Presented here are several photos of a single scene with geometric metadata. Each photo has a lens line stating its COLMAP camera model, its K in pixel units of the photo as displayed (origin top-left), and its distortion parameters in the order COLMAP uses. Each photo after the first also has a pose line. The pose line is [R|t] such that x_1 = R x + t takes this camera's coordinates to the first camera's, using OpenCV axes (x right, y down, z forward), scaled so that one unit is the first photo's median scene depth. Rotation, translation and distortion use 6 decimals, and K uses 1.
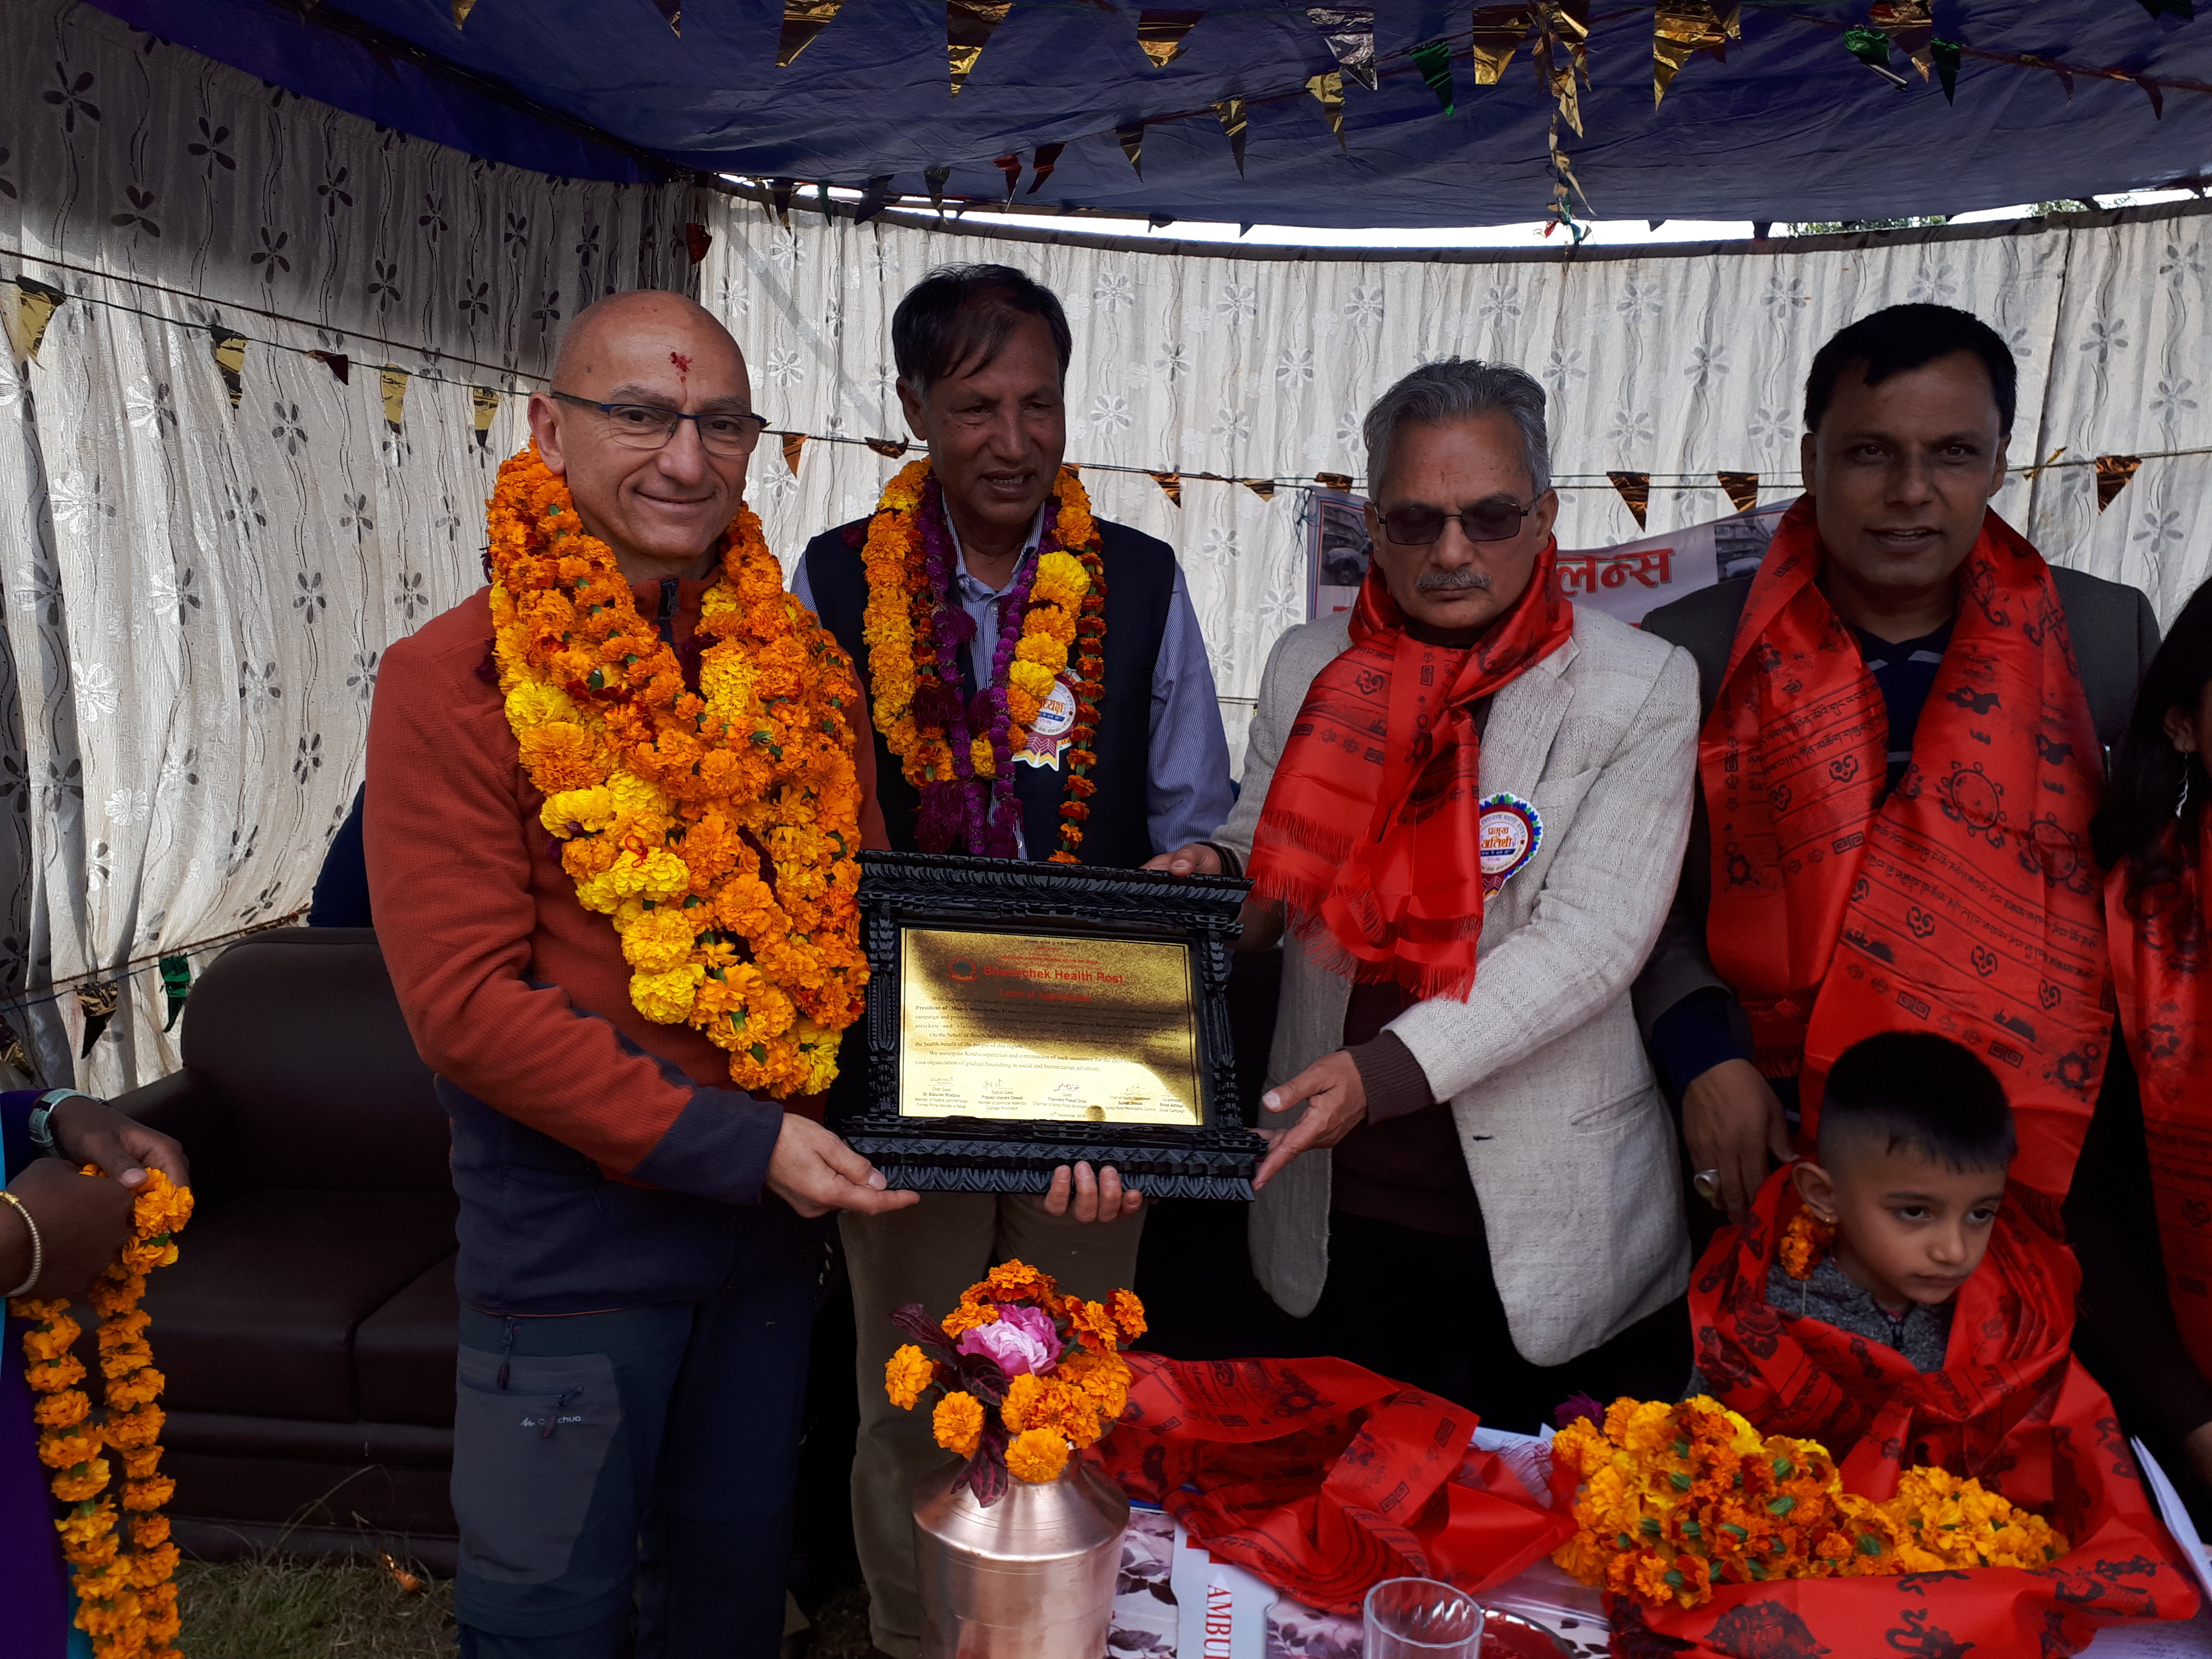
lens RADIAL K [[1703.5, 0, 1106.0], [0, 1703.5, 829.5], [0, 0, 1]] dist [-0.013558, 0.001807]
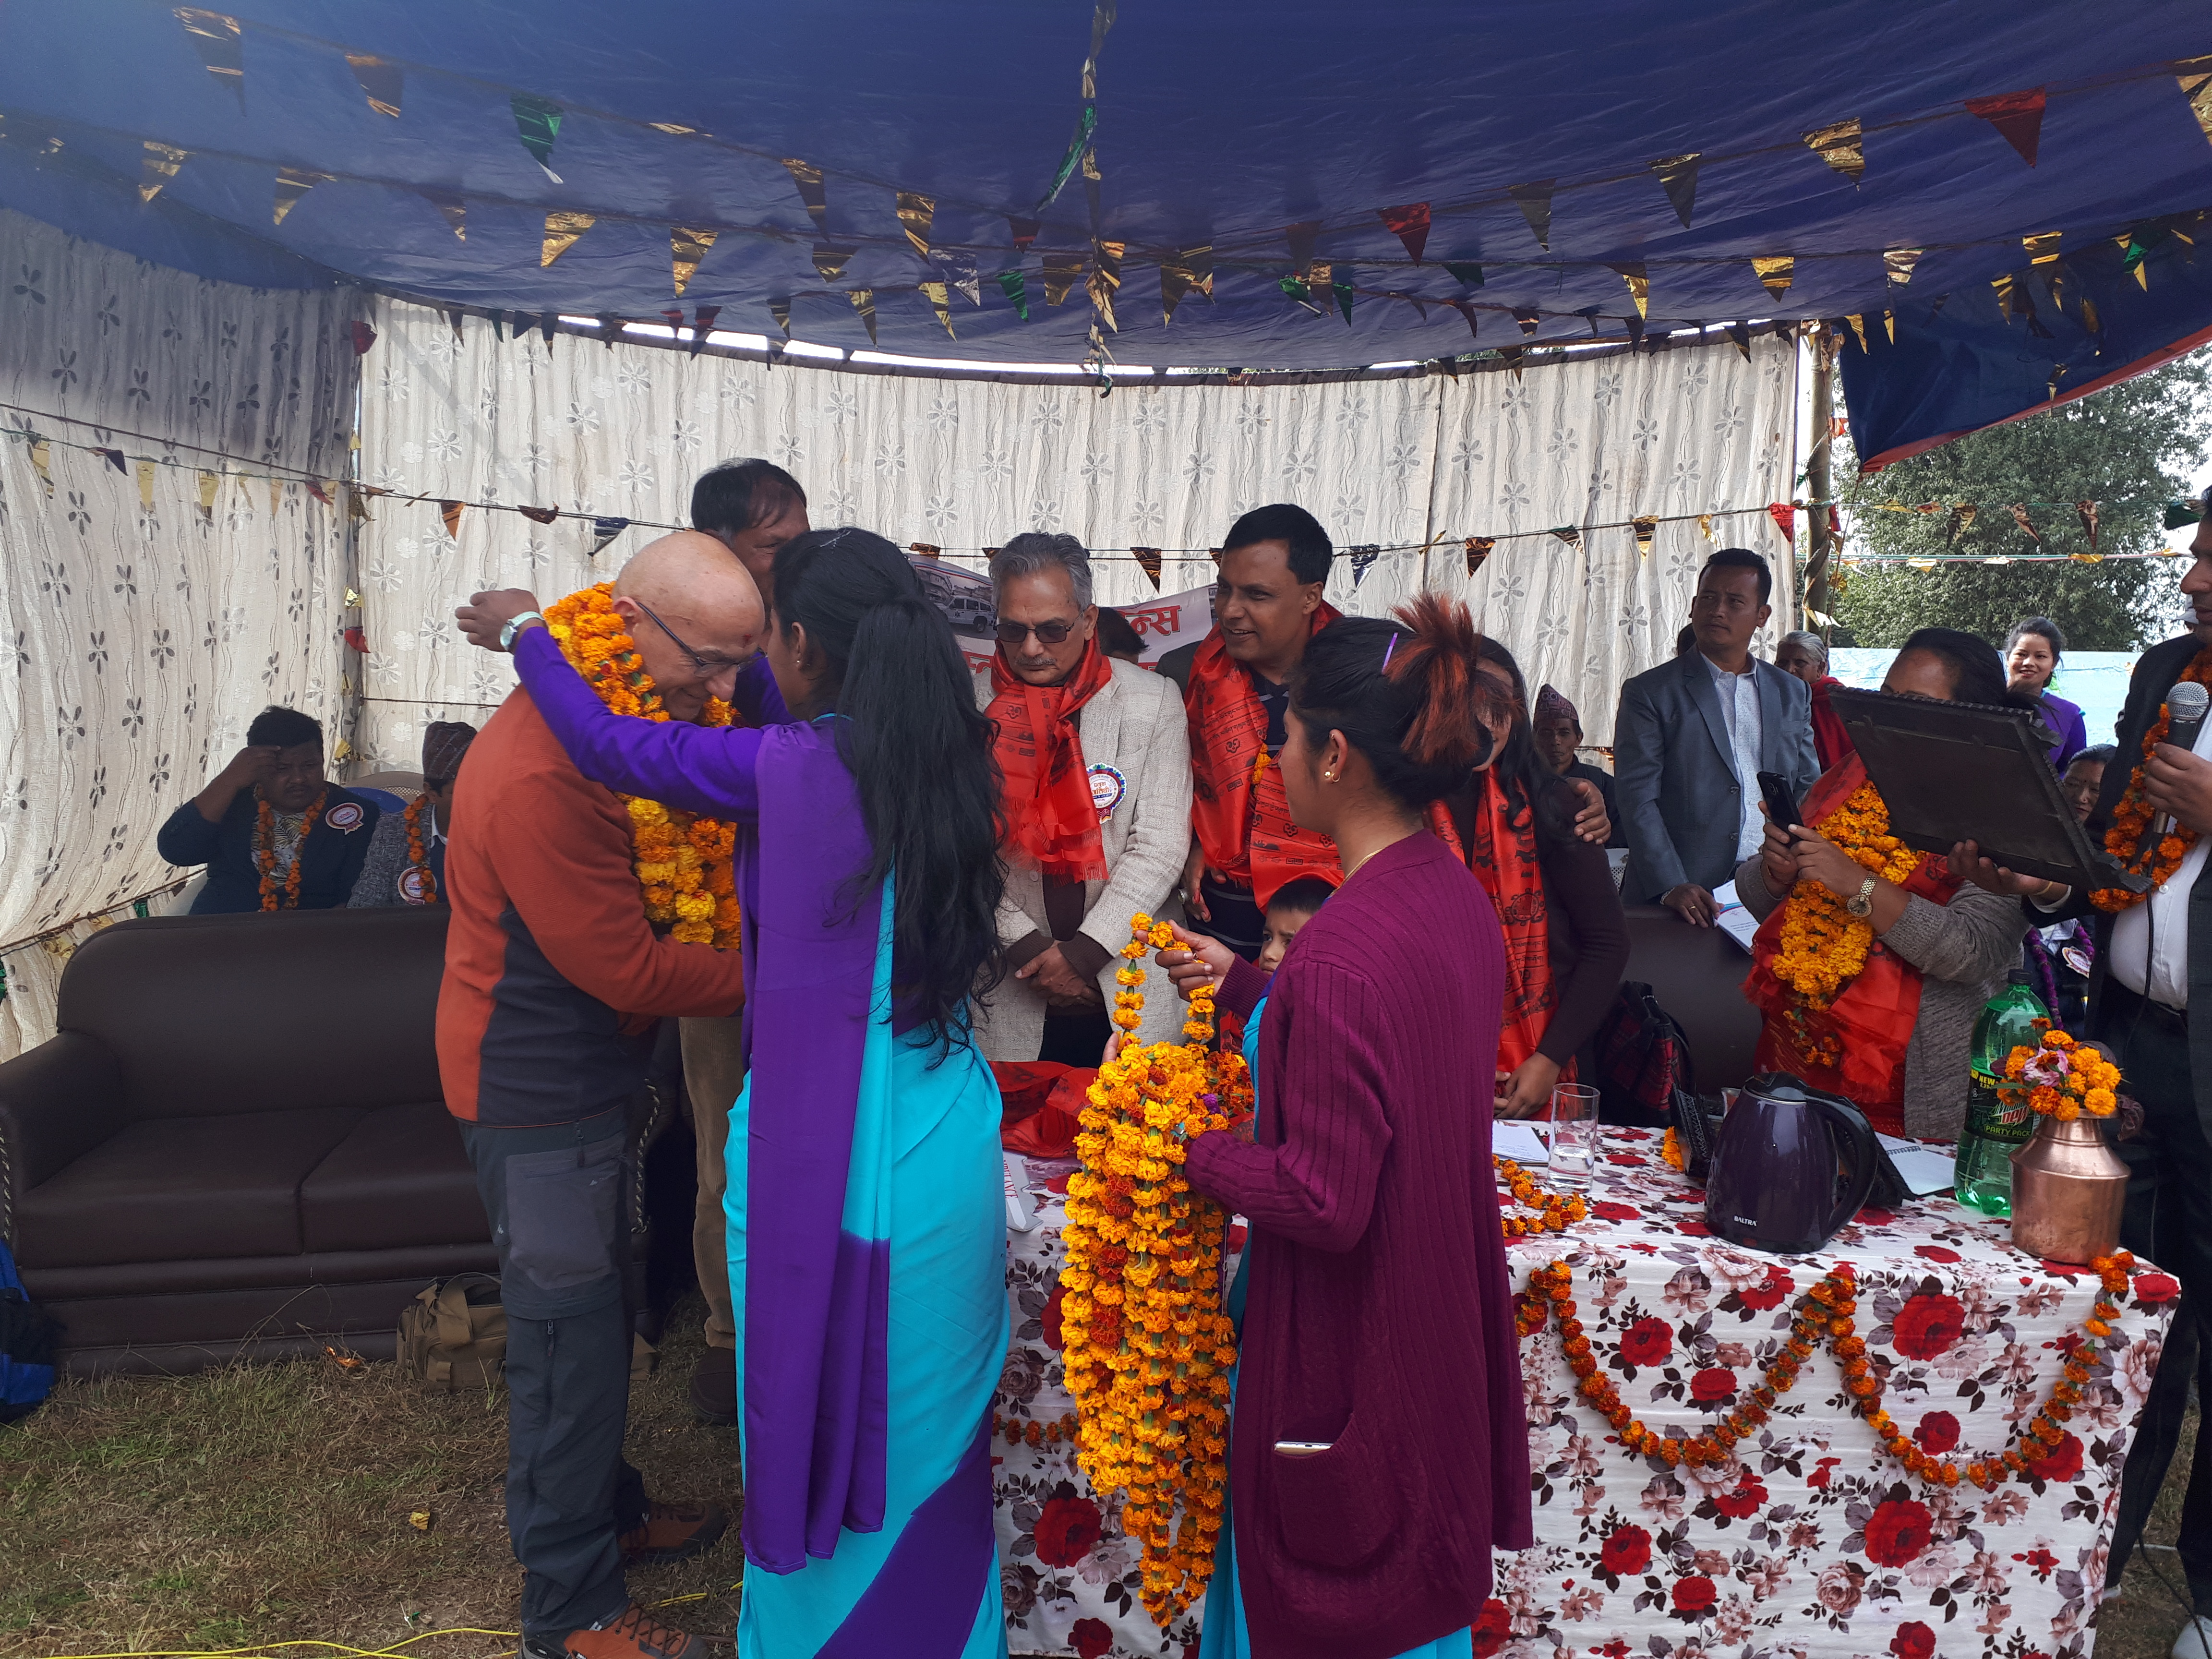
lens RADIAL K [[1728.7, 0, 1106.0], [0, 1728.7, 829.5], [0, 0, 1]] dist [-0.118728, 0.120312]
pose [[0.963121, -0.035099, 0.266770, -0.089611], [0.039227, 0.999179, -0.010159, 0.024159], [-0.266194, 0.020249, 0.963707, -0.283858]]
